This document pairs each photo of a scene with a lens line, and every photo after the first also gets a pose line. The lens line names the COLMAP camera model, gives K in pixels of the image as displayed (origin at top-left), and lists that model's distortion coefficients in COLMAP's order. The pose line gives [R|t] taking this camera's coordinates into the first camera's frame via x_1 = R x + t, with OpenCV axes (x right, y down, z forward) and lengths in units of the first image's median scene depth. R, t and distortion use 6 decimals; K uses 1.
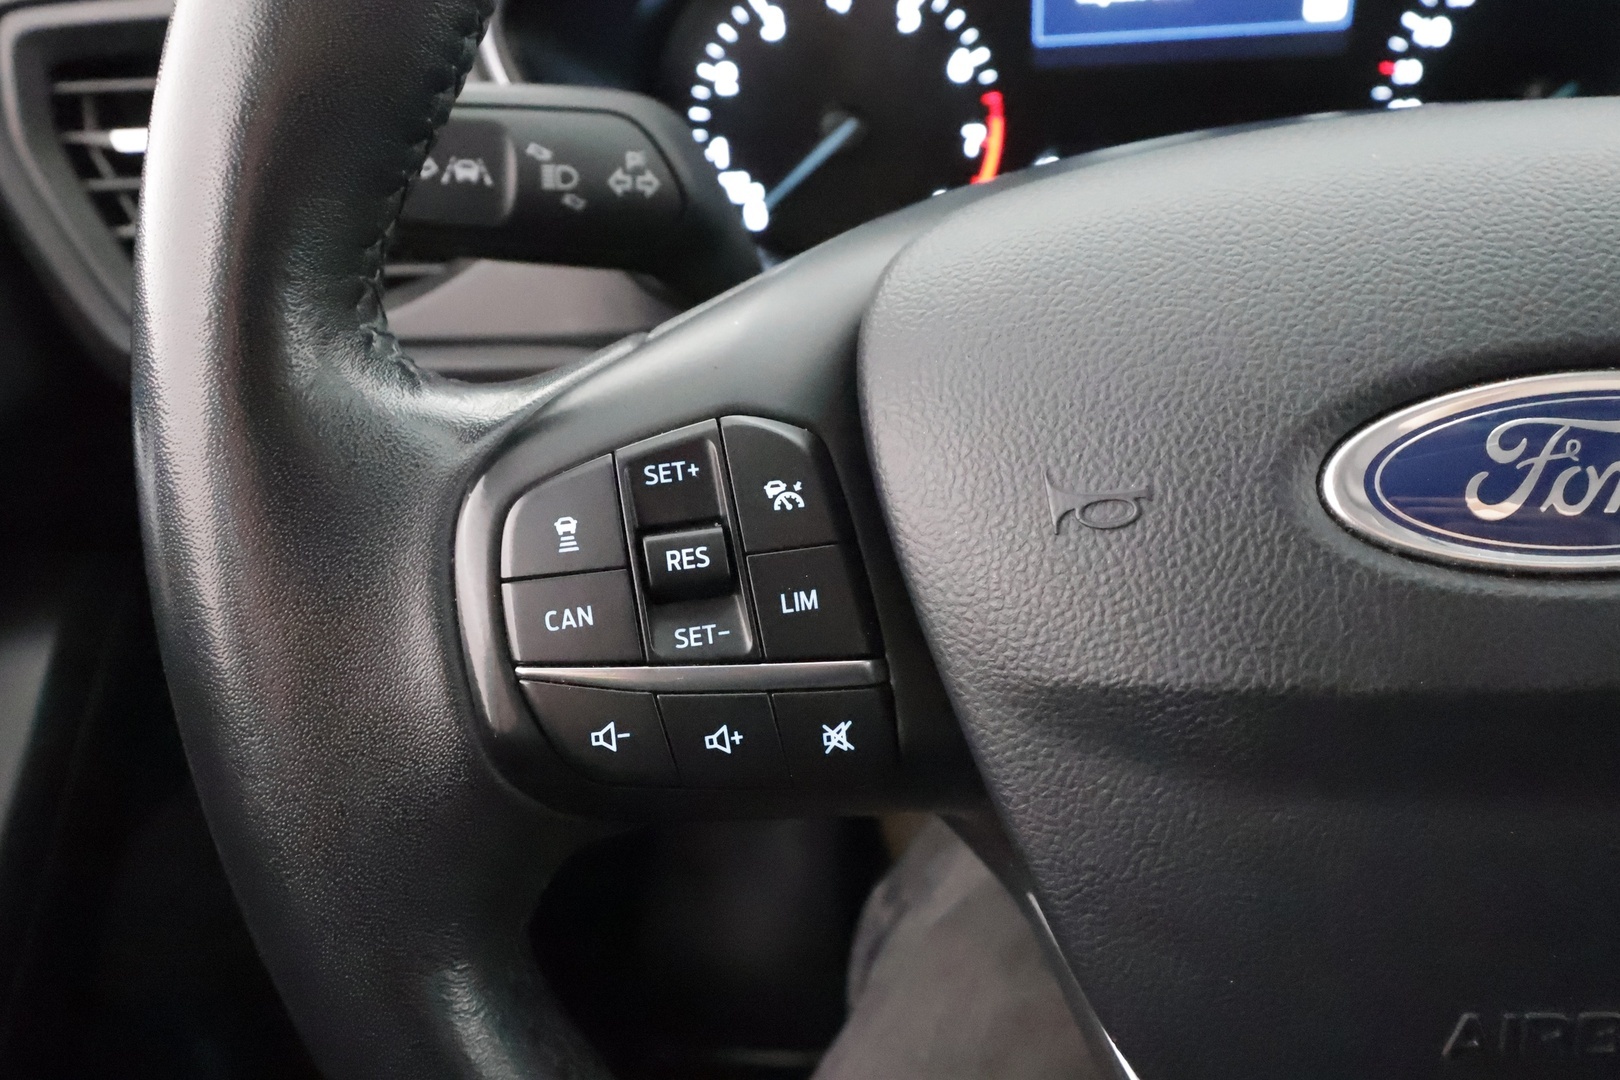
lens RADIAL K [[1286.4, 0, 814.1], [0, 1286.4, 541.0], [0, 0, 1]] dist [0.007114, -0.000832]
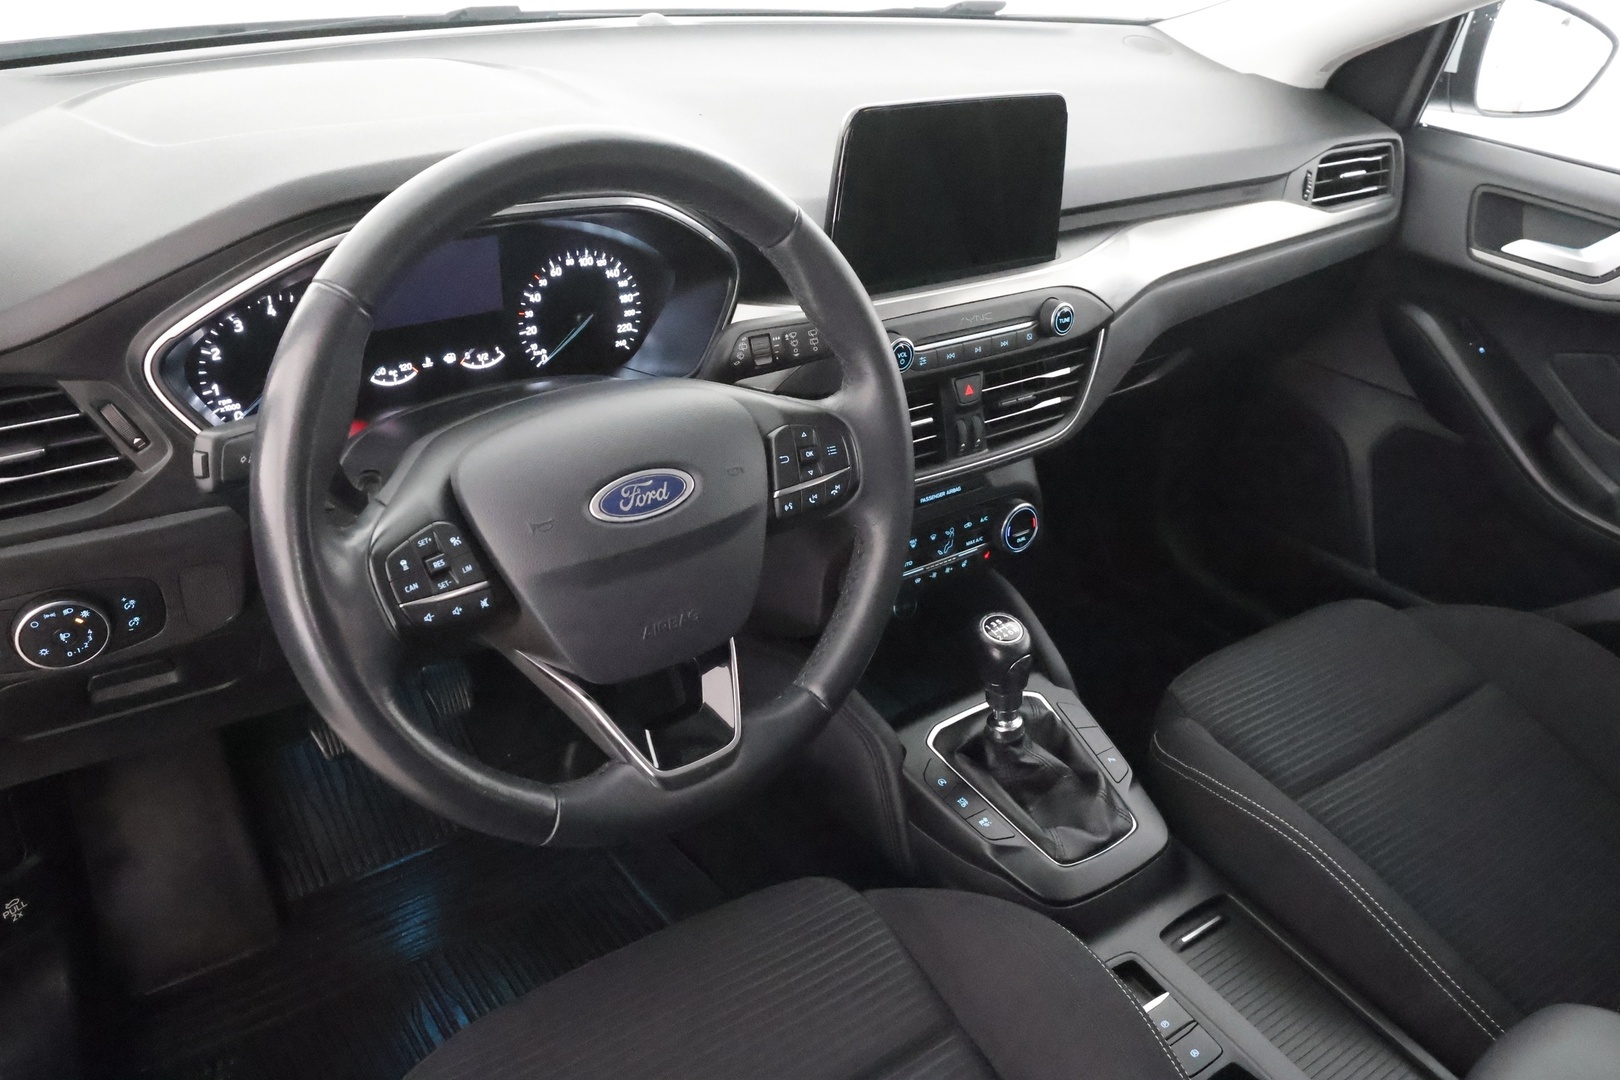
lens RADIAL K [[1286.4, 0, 814.1], [0, 1286.4, 541.0], [0, 0, 1]] dist [0.007114, -0.000832]
pose [[0.750471, -0.213645, 0.625419, -1.515510], [0.209484, 0.974410, 0.081492, -0.119069], [-0.626825, 0.069858, 0.776022, -2.406996]]
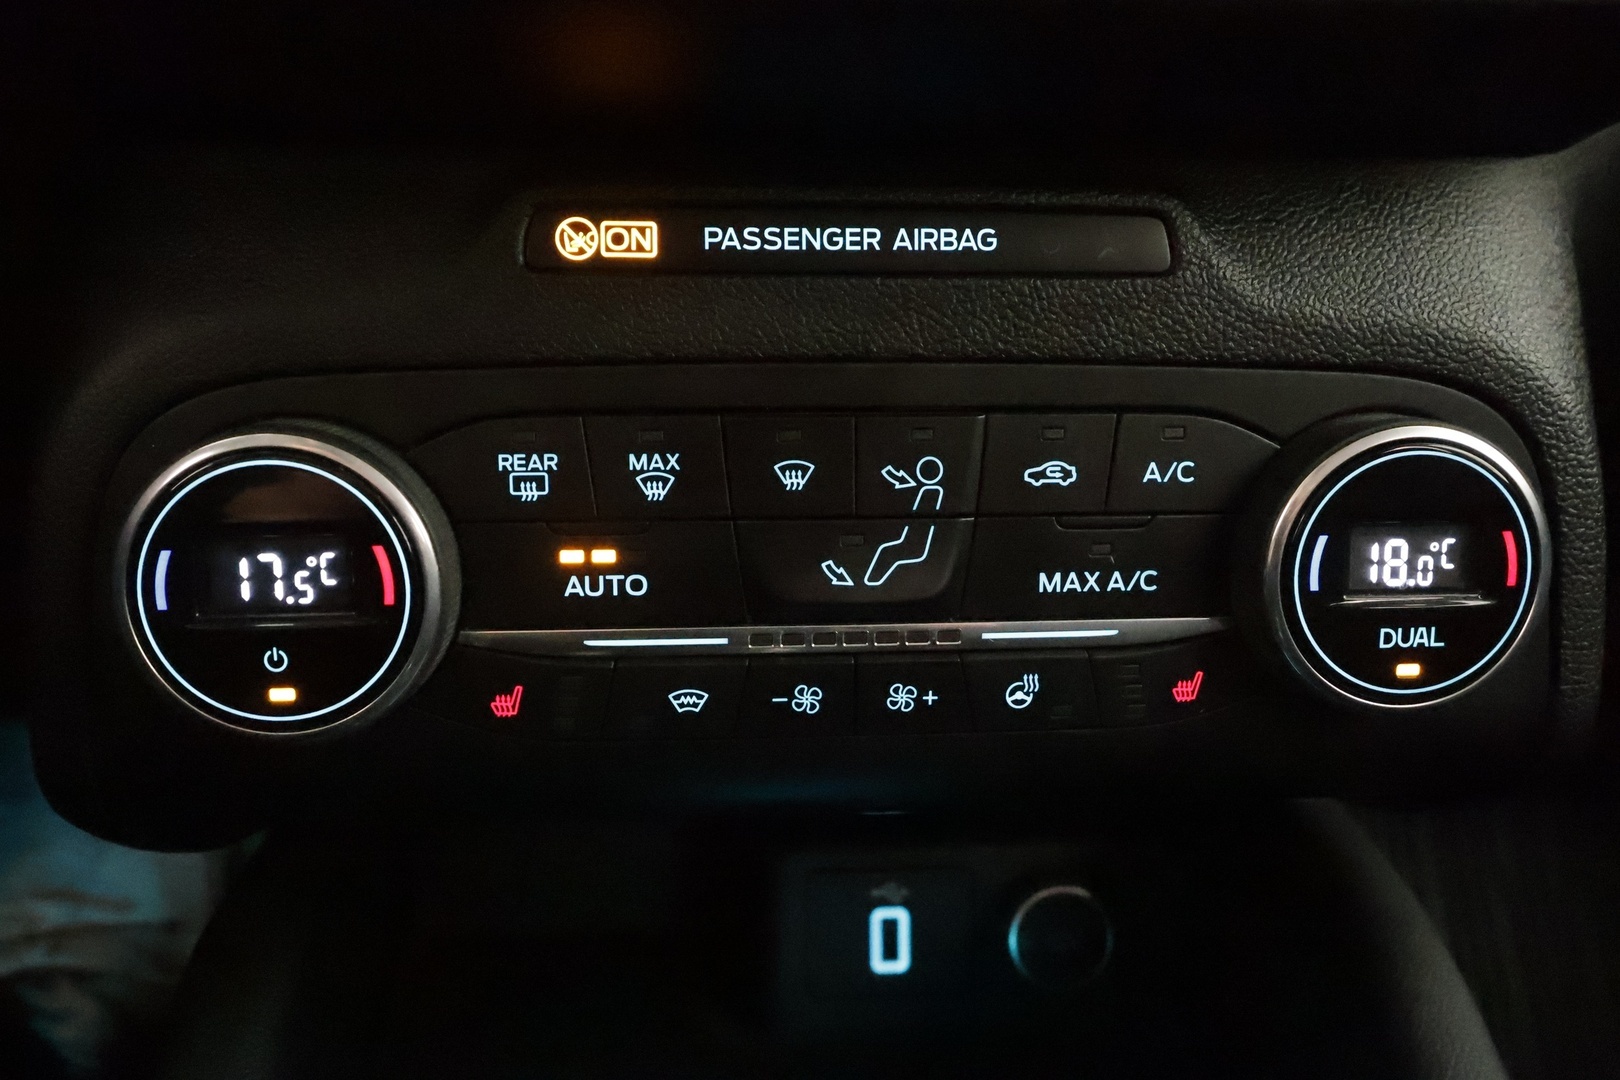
lens RADIAL K [[1276.7, 0, 810.0], [0, 1276.7, 540.0], [0, 0, 1]] dist [0.004941, 0.000804]
pose [[0.985035, 0.045598, 0.166213, 2.484080], [-0.006004, 0.972862, -0.231306, 0.773416], [-0.172250, 0.226847, 0.958577, 0.855337]]
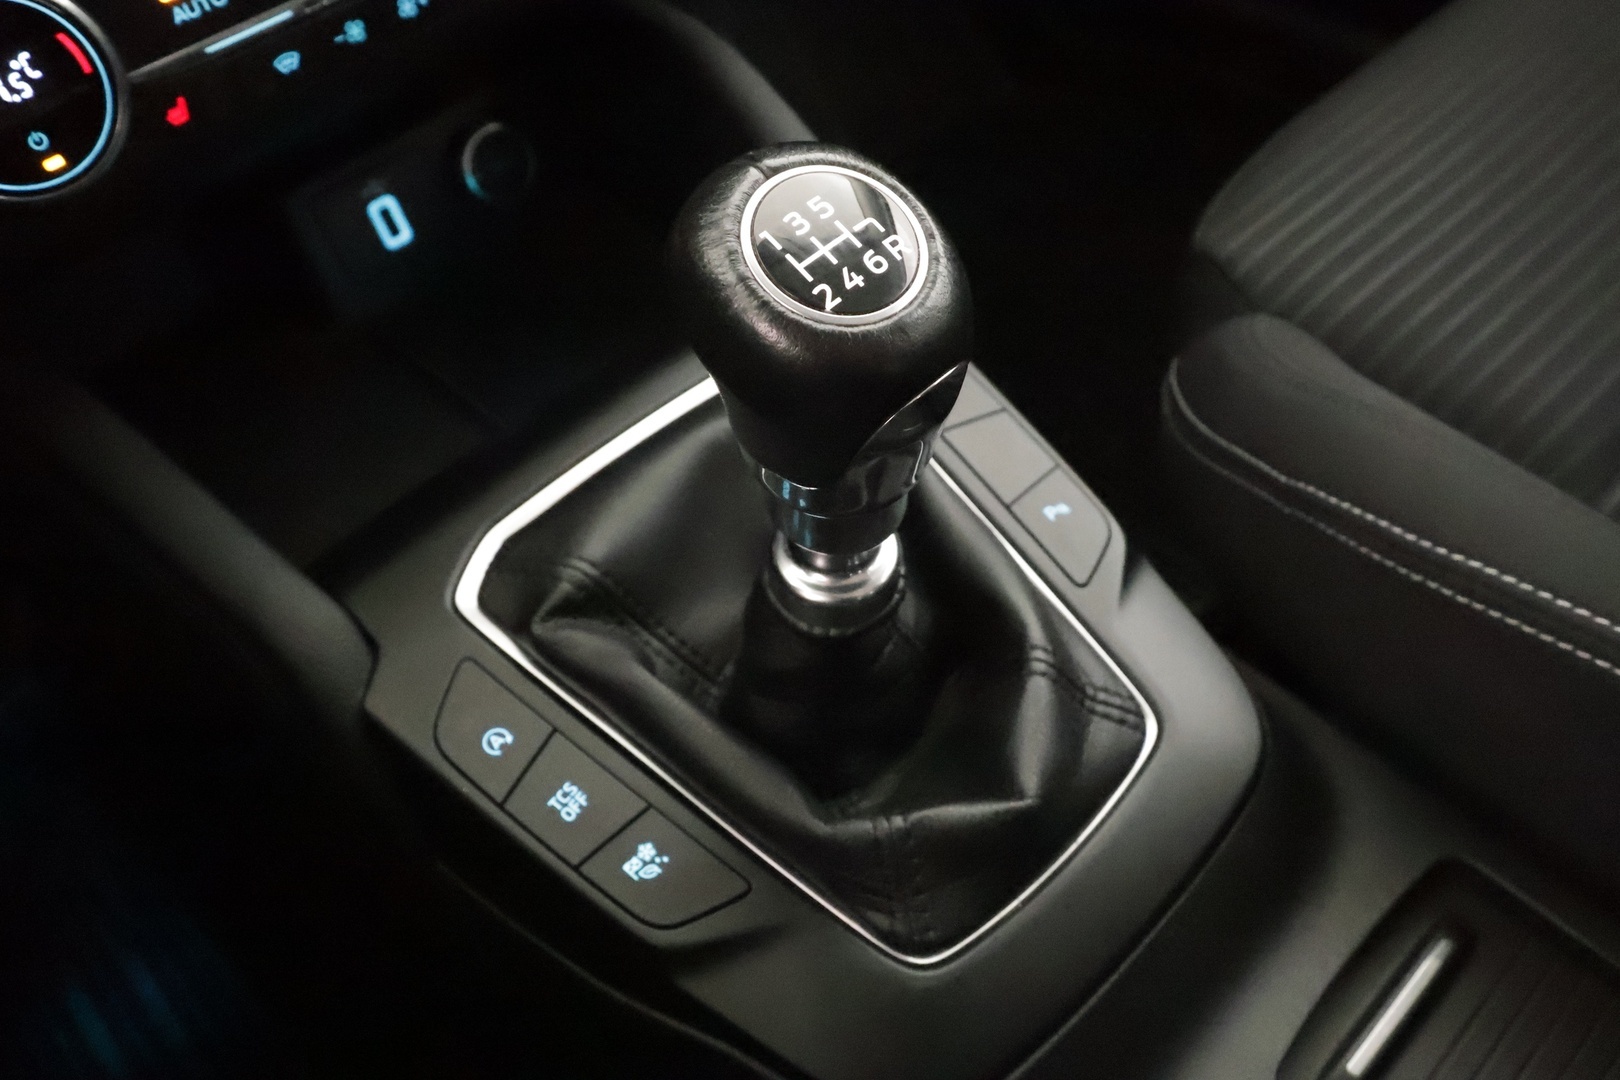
lens RADIAL K [[1286.4, 0, 814.1], [0, 1286.4, 541.0], [0, 0, 1]] dist [0.007114, -0.000832]
pose [[0.669866, -0.548700, 0.500209, 1.839689], [0.401469, 0.834391, 0.377642, 0.816453], [-0.624582, -0.052151, 0.779216, 0.178266]]
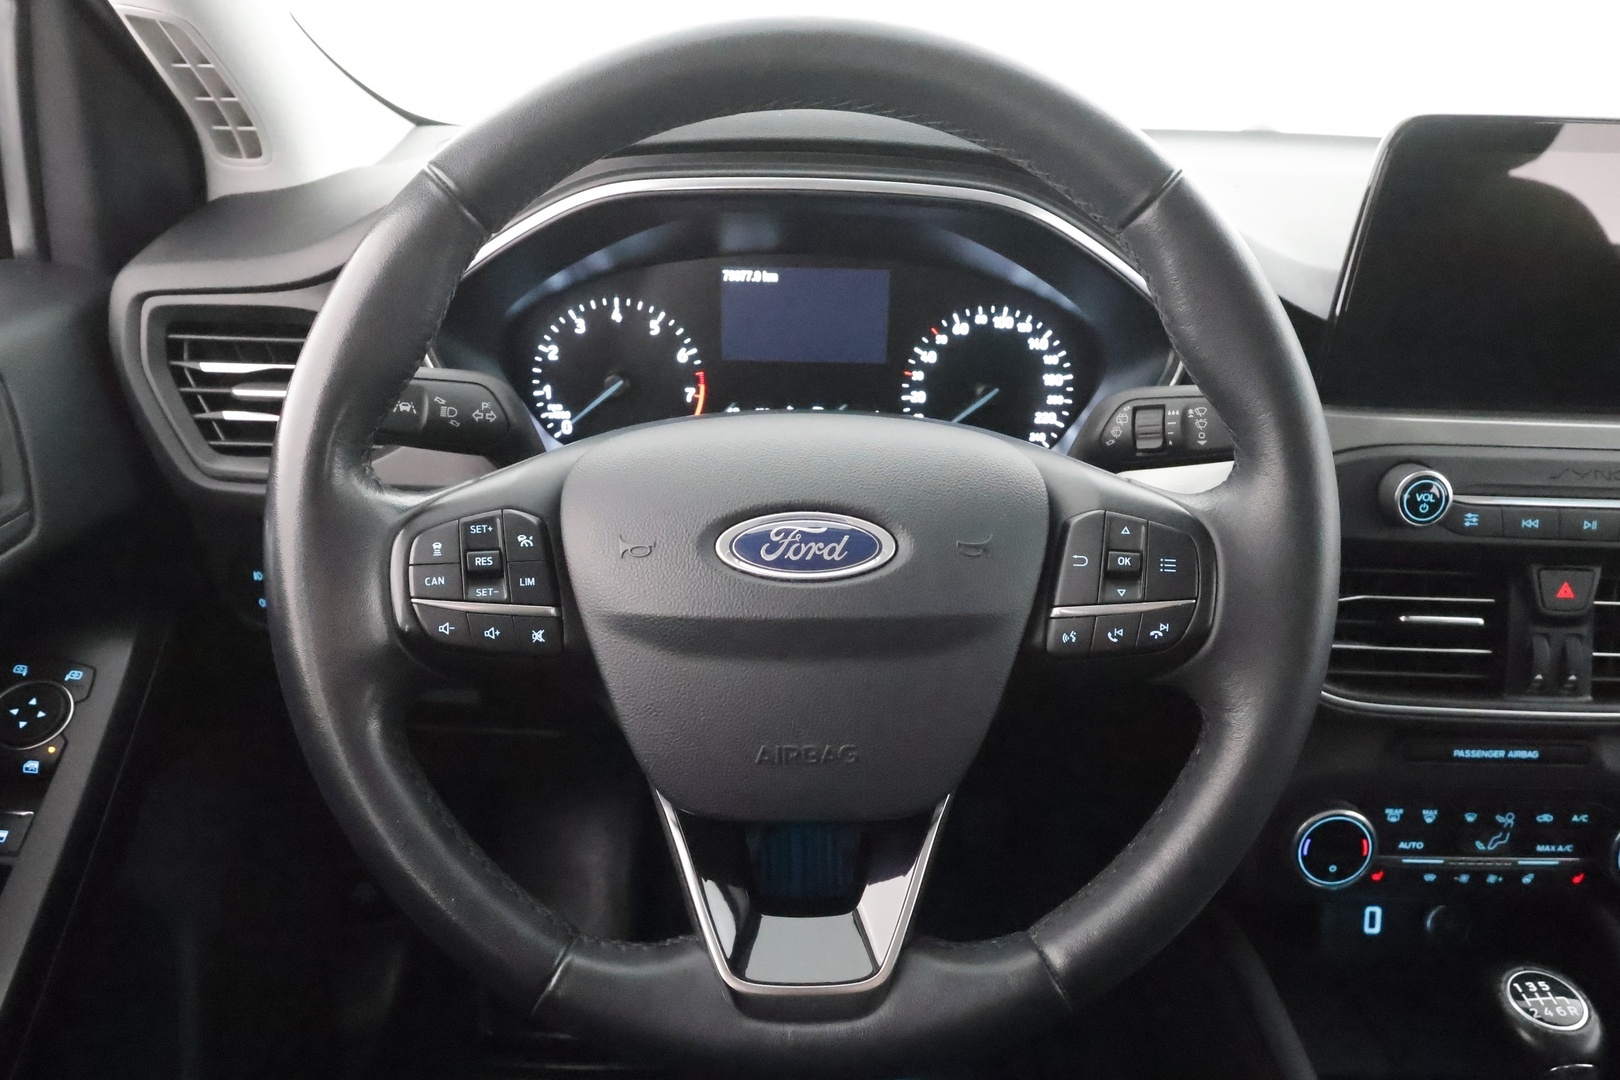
lens RADIAL K [[1160.2, 0, 808.3], [0, 1160.2, 544.8], [0, 0, 1]] dist [0.005005, 0.002097]
pose [[0.991455, 0.070358, 0.109850, 0.284573], [-0.053725, 0.987581, -0.147642, 0.285226], [-0.118873, 0.140479, 0.982922, -1.355060]]
